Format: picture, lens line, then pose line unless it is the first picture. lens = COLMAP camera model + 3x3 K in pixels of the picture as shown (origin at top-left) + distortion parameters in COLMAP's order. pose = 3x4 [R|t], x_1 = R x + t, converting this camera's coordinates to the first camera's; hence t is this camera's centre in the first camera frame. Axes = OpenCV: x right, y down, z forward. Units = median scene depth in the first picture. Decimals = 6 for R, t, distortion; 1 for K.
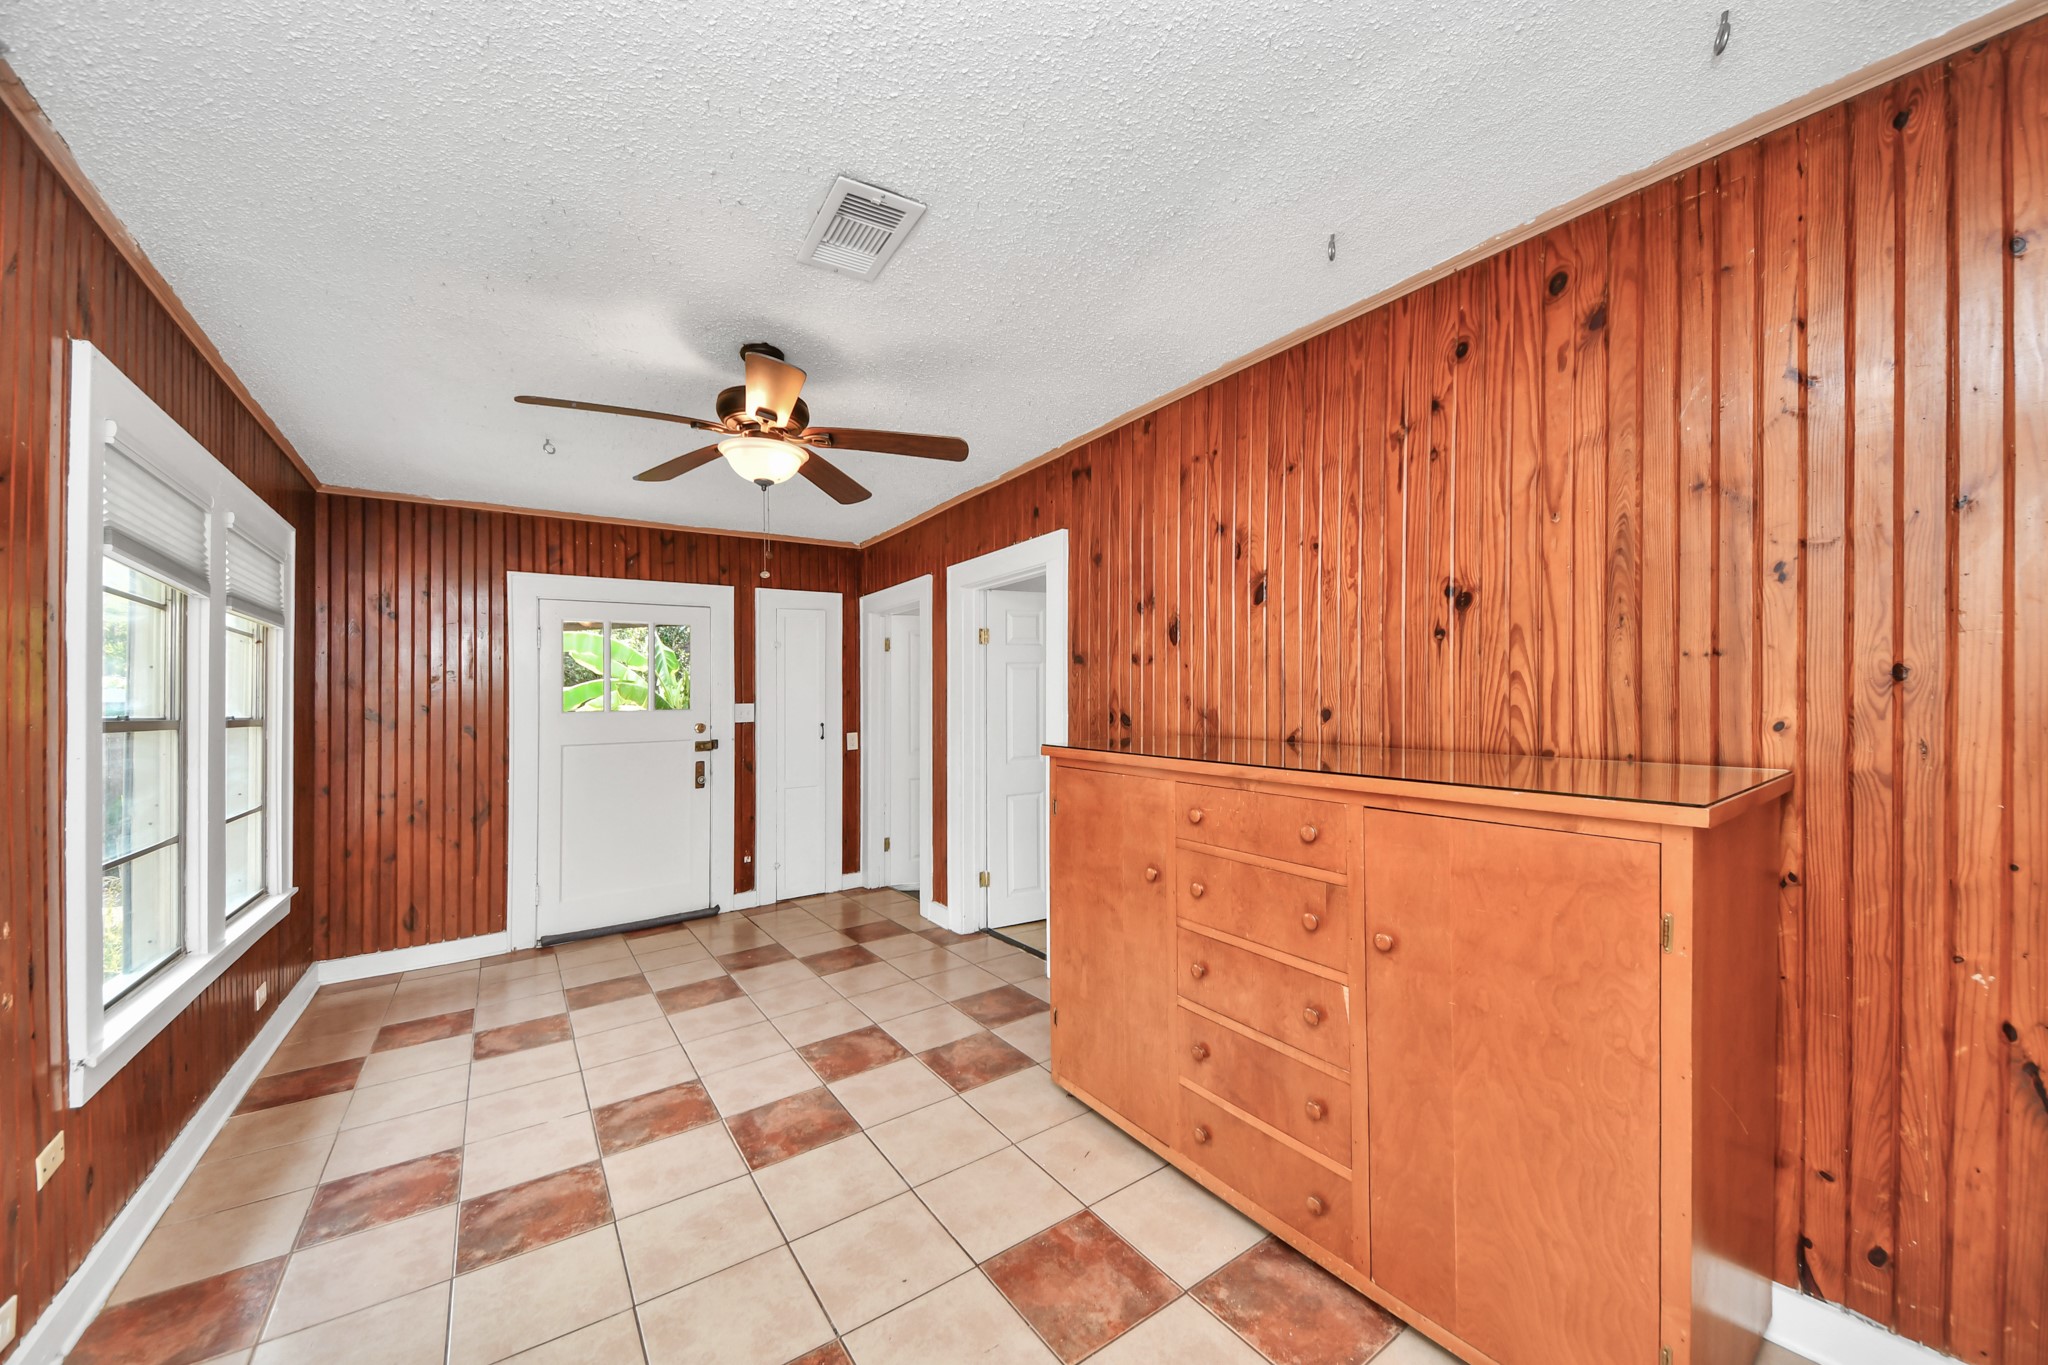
lens RADIAL K [[746.7, 0, 1025.9], [0, 746.7, 711.1], [0, 0, 1]] dist [0.030317, -0.000124]
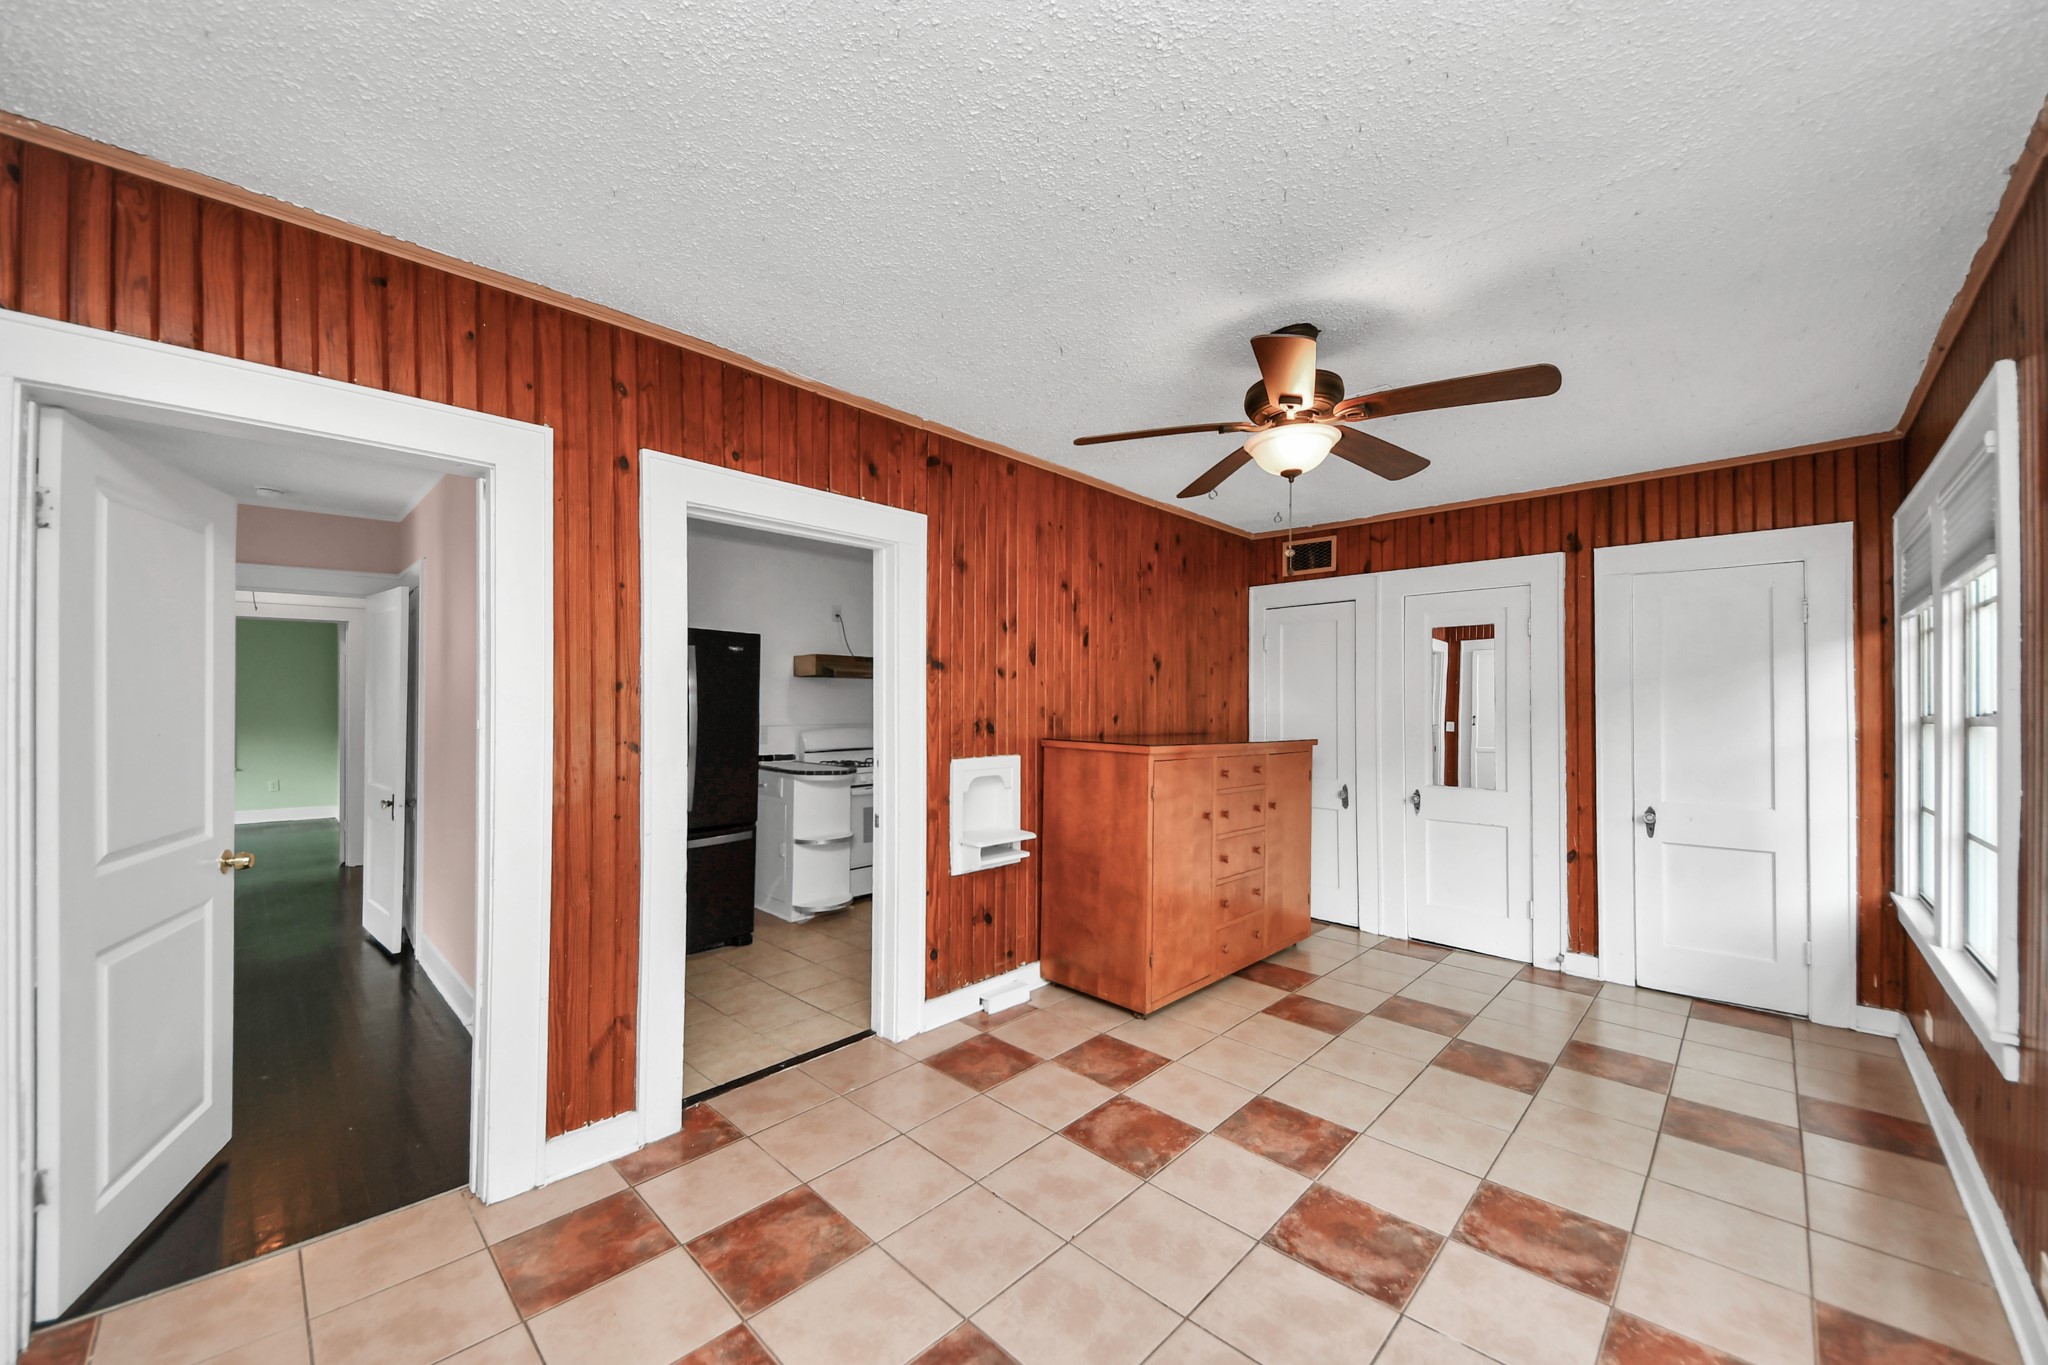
lens RADIAL K [[763.9, 0, 1046.4], [0, 763.9, 708.6], [0, 0, 1]] dist [0.085062, -0.000045]
pose [[-0.208341, -0.005048, 0.978043, -1.174513], [-0.003151, 0.999985, 0.004490, -0.026346], [-0.978051, -0.002147, -0.208354, 1.411292]]
